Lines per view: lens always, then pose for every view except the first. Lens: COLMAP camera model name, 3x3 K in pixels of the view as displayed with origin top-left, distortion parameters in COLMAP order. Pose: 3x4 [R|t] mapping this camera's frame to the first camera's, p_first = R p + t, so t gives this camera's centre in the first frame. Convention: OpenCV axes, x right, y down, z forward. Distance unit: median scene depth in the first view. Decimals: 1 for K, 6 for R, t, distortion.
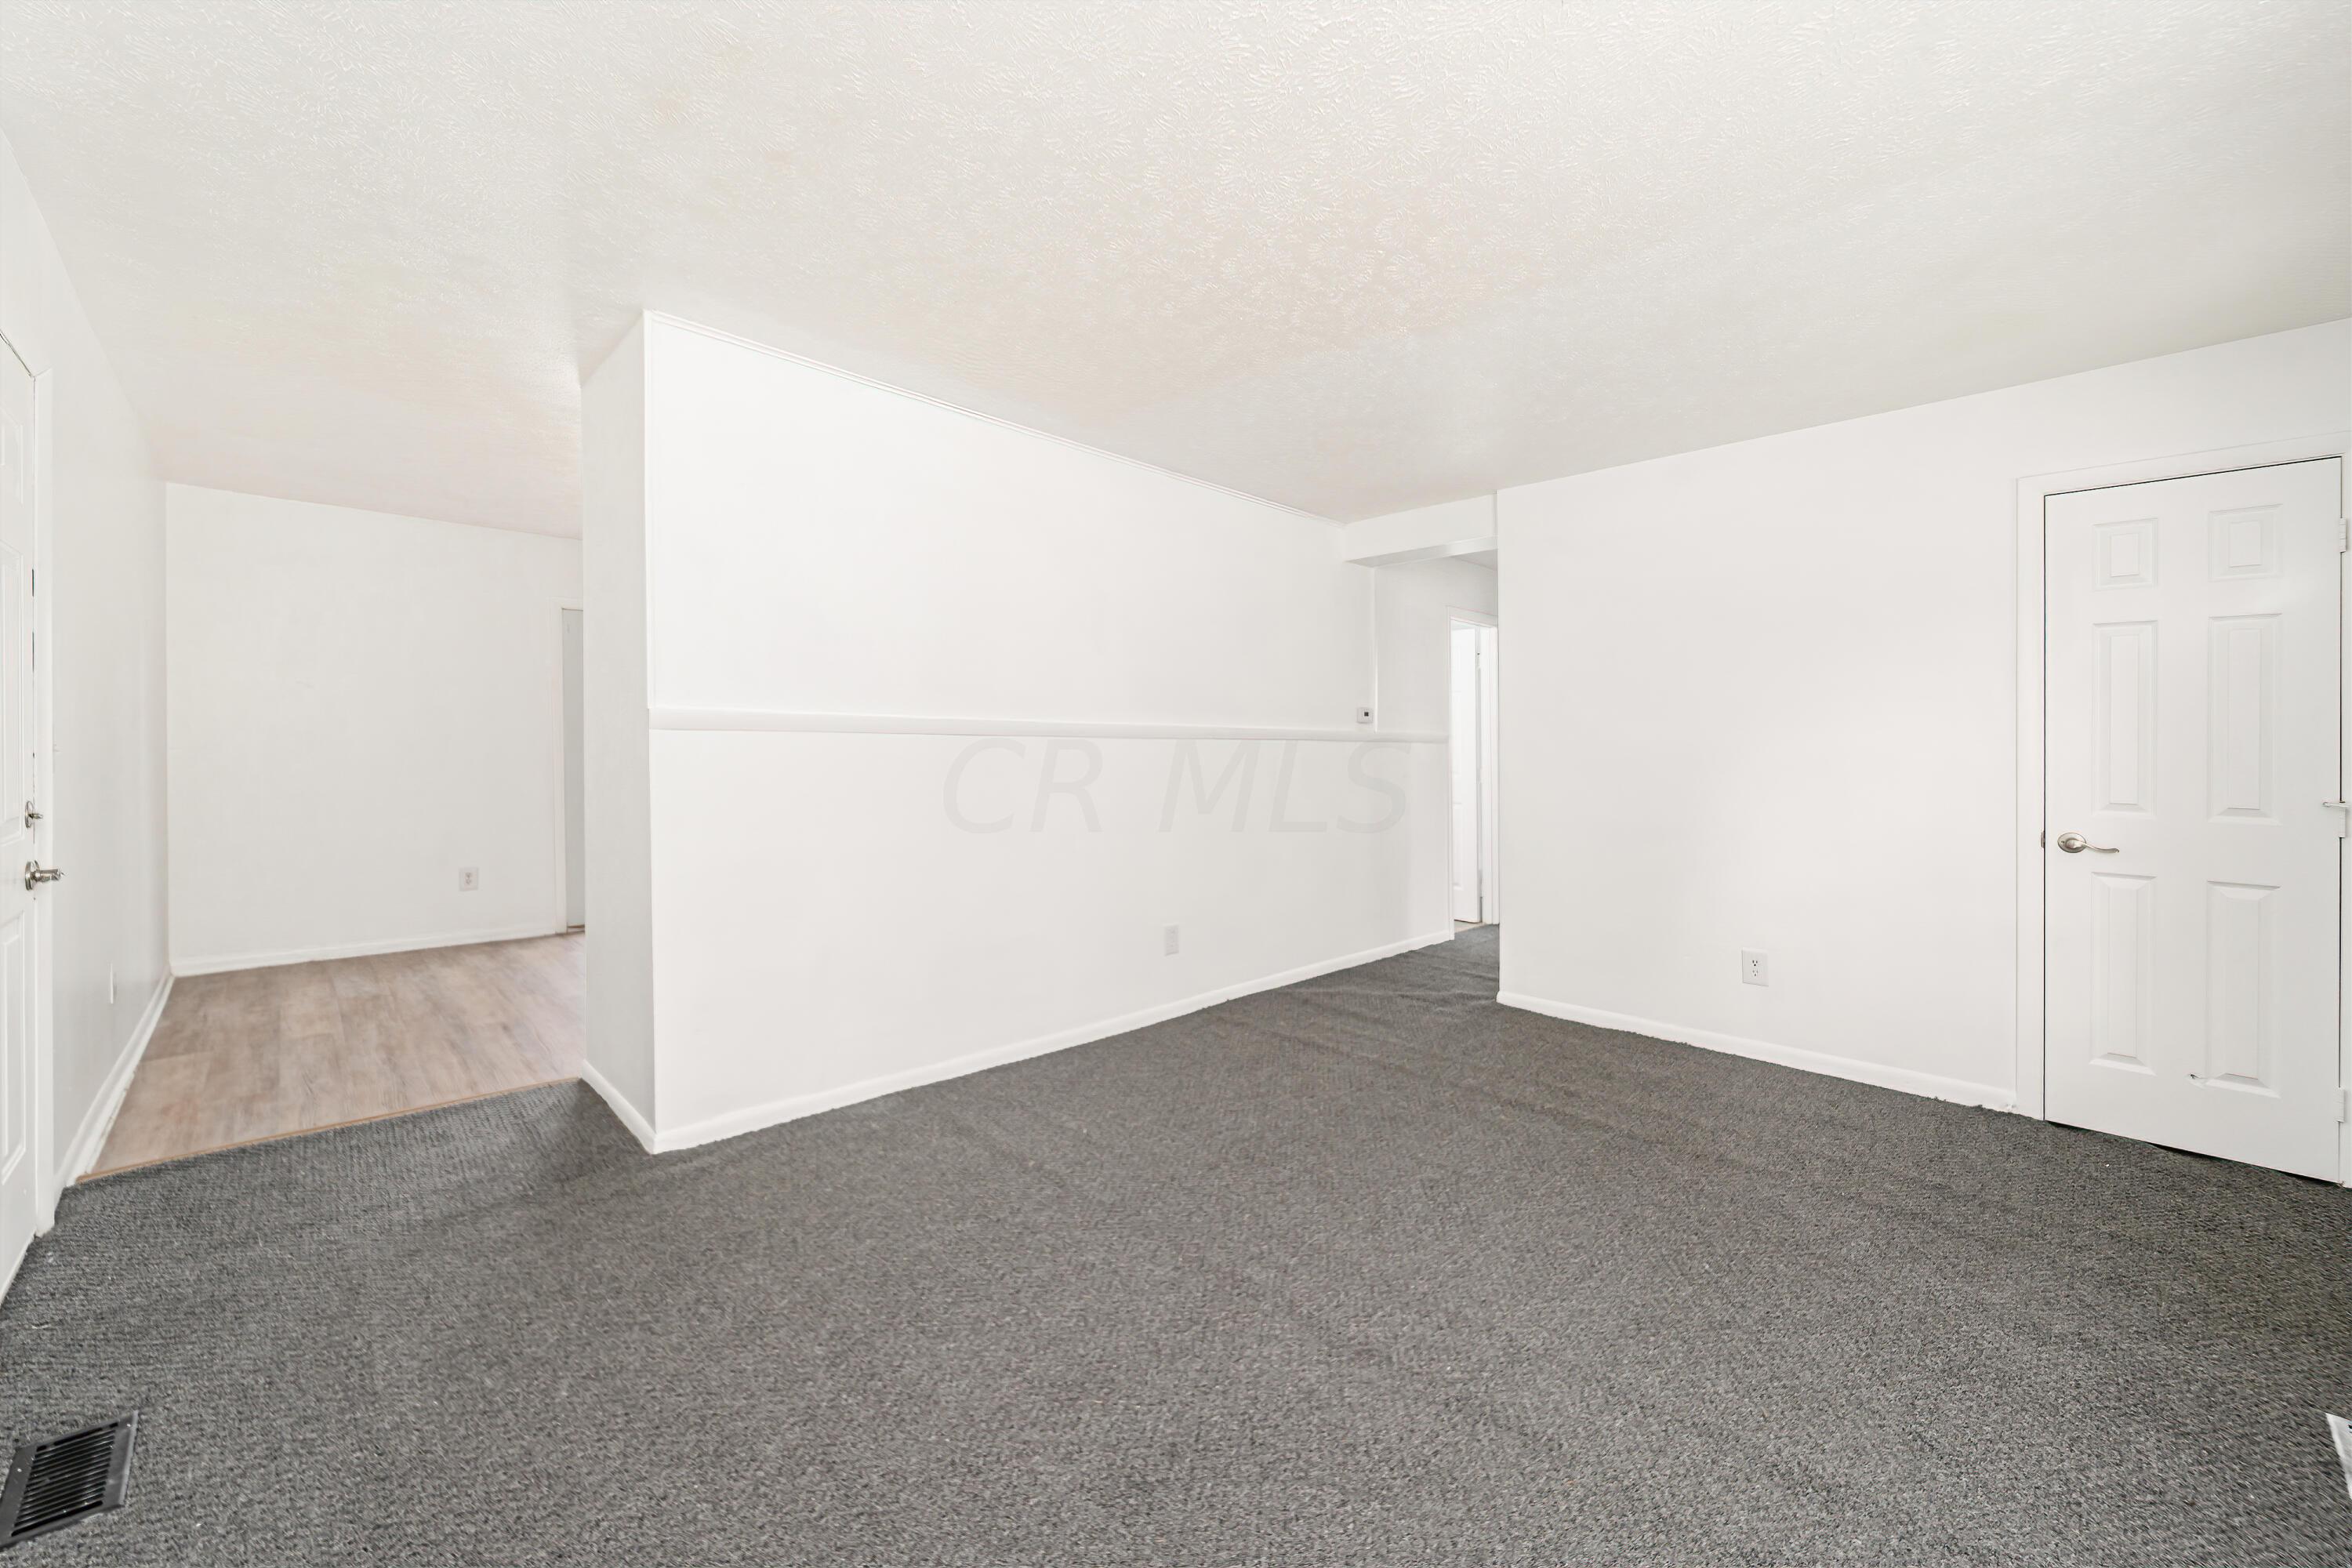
lens RADIAL K [[893.8, 0, 1180.3], [0, 893.8, 766.4], [0, 0, 1]] dist [0.000862, -0.001017]
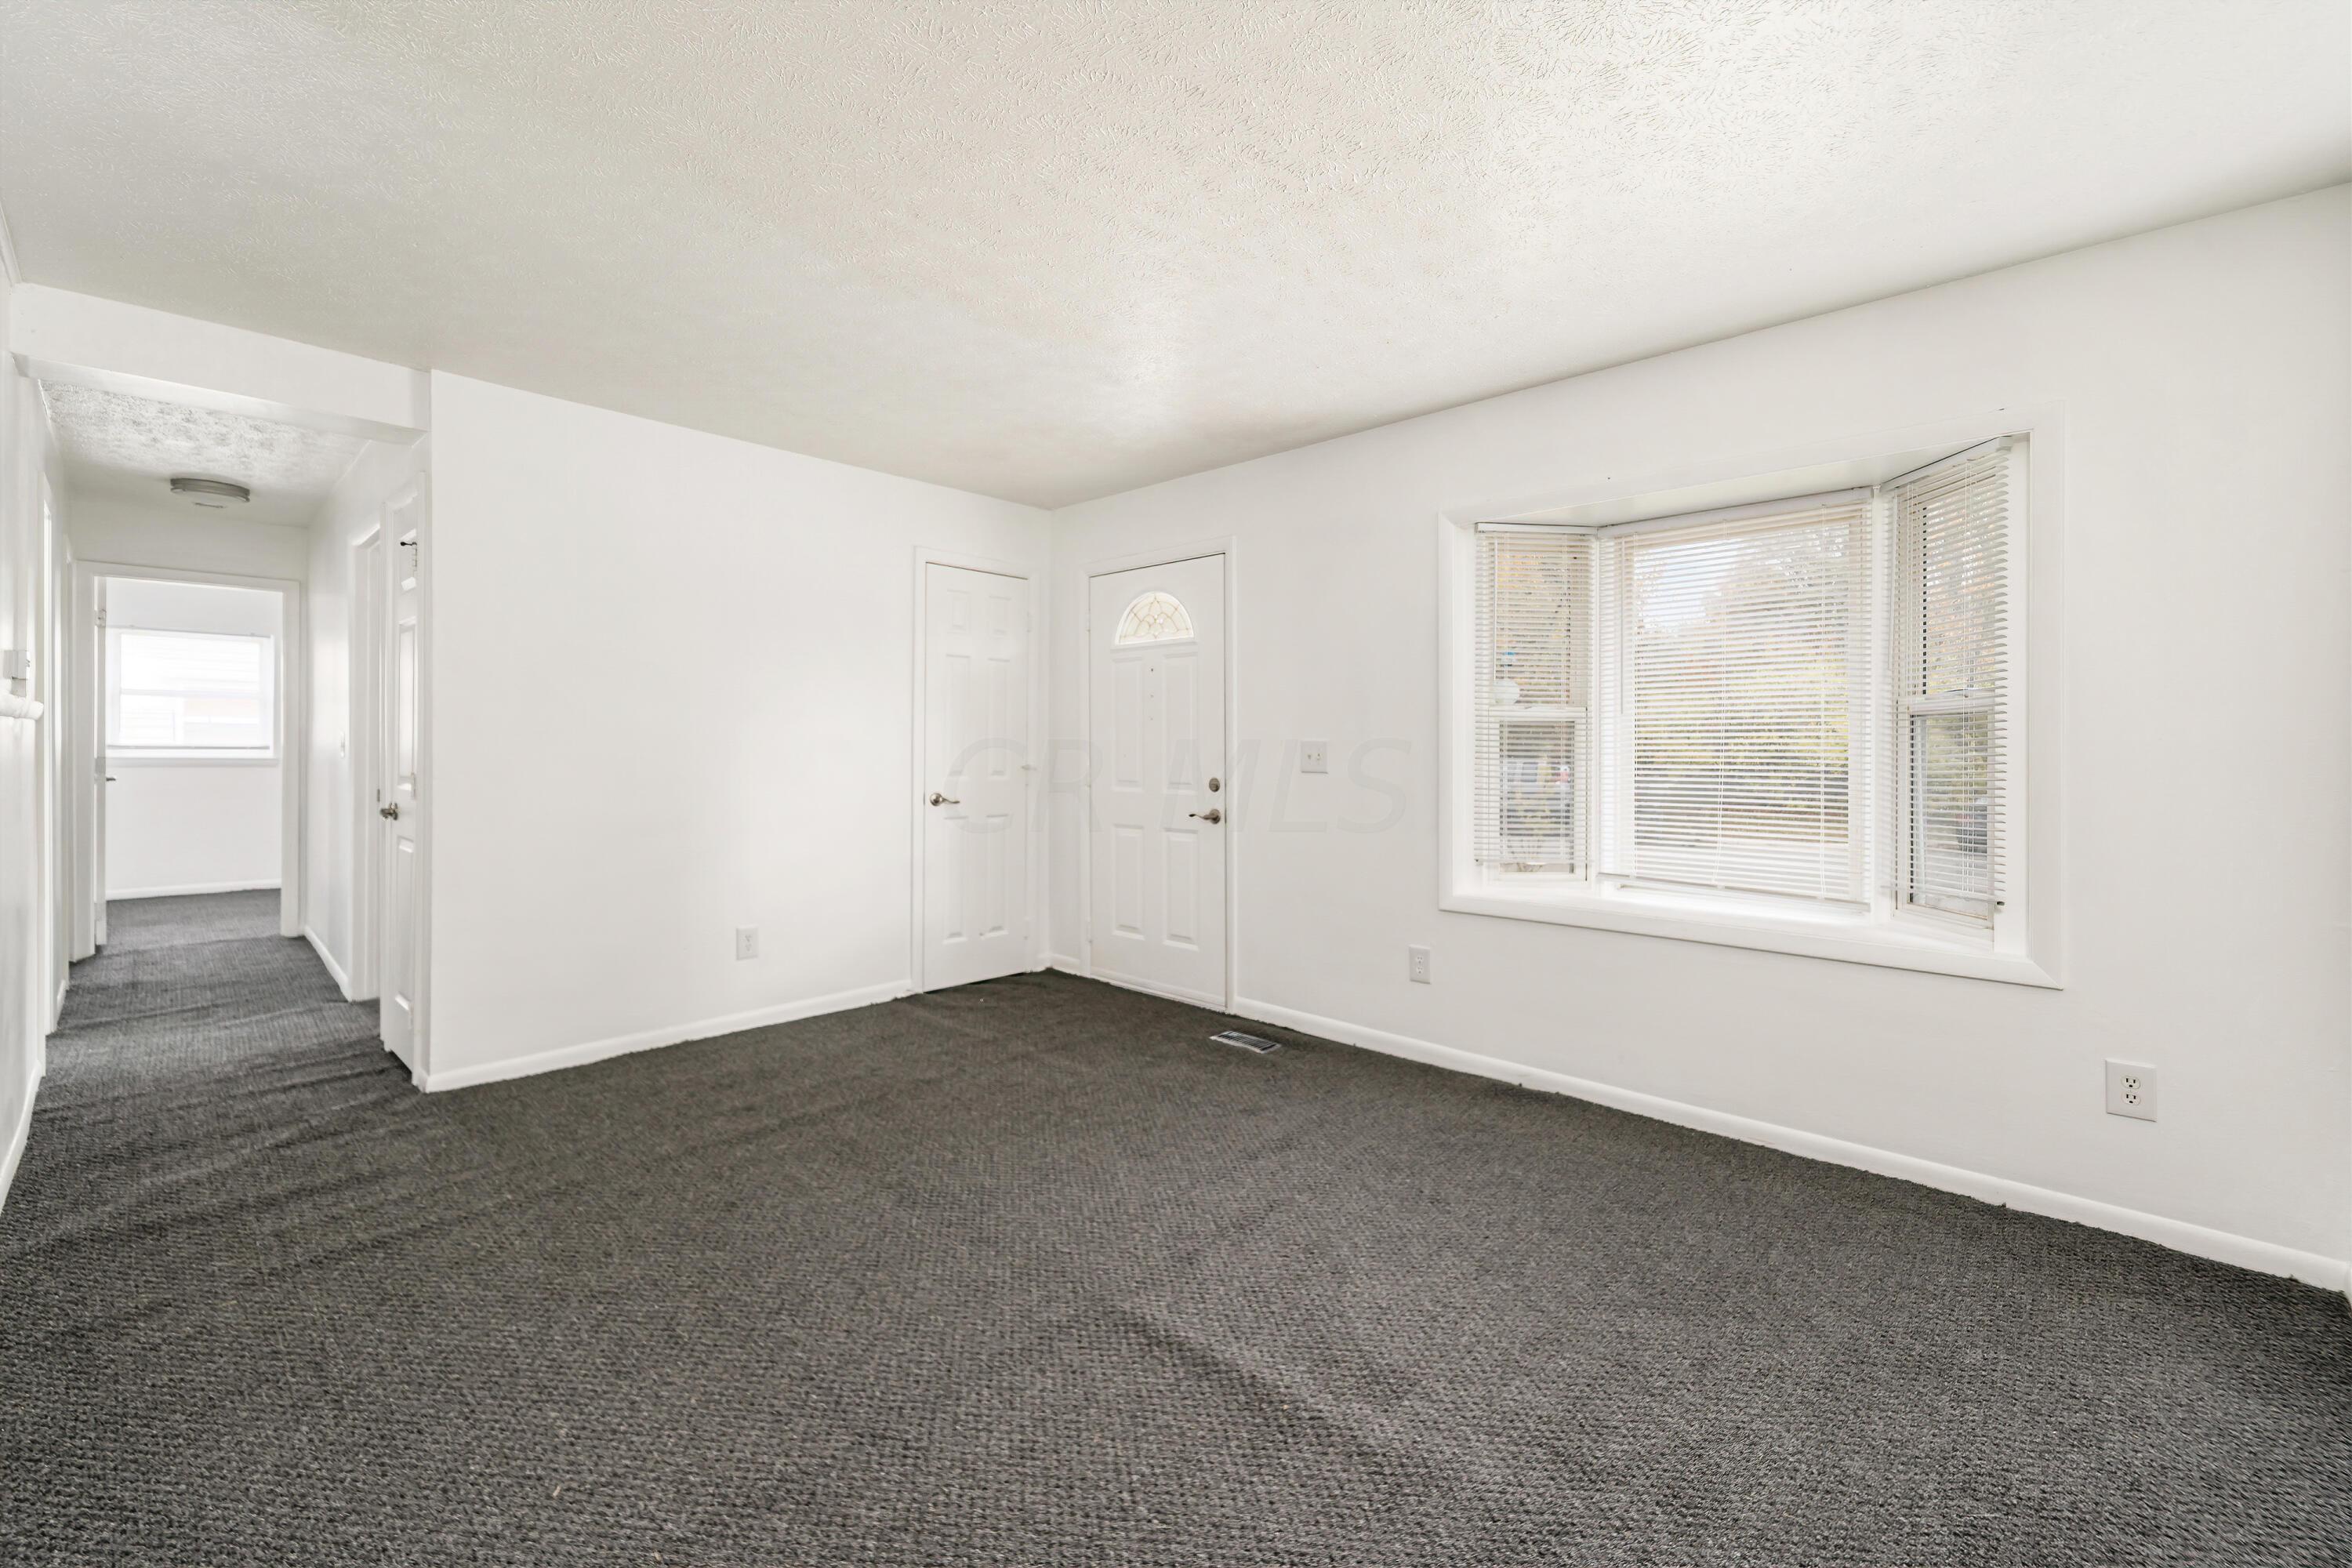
lens RADIAL K [[971.3, 0, 1189.3], [0, 971.3, 742.7], [0, 0, 1]] dist [0.002075, 0.000191]
pose [[-0.020618, -0.006575, 0.999766, -0.569920], [0.014863, 0.999866, 0.006882, -0.011382], [-0.999677, 0.015001, -0.020517, 0.557537]]
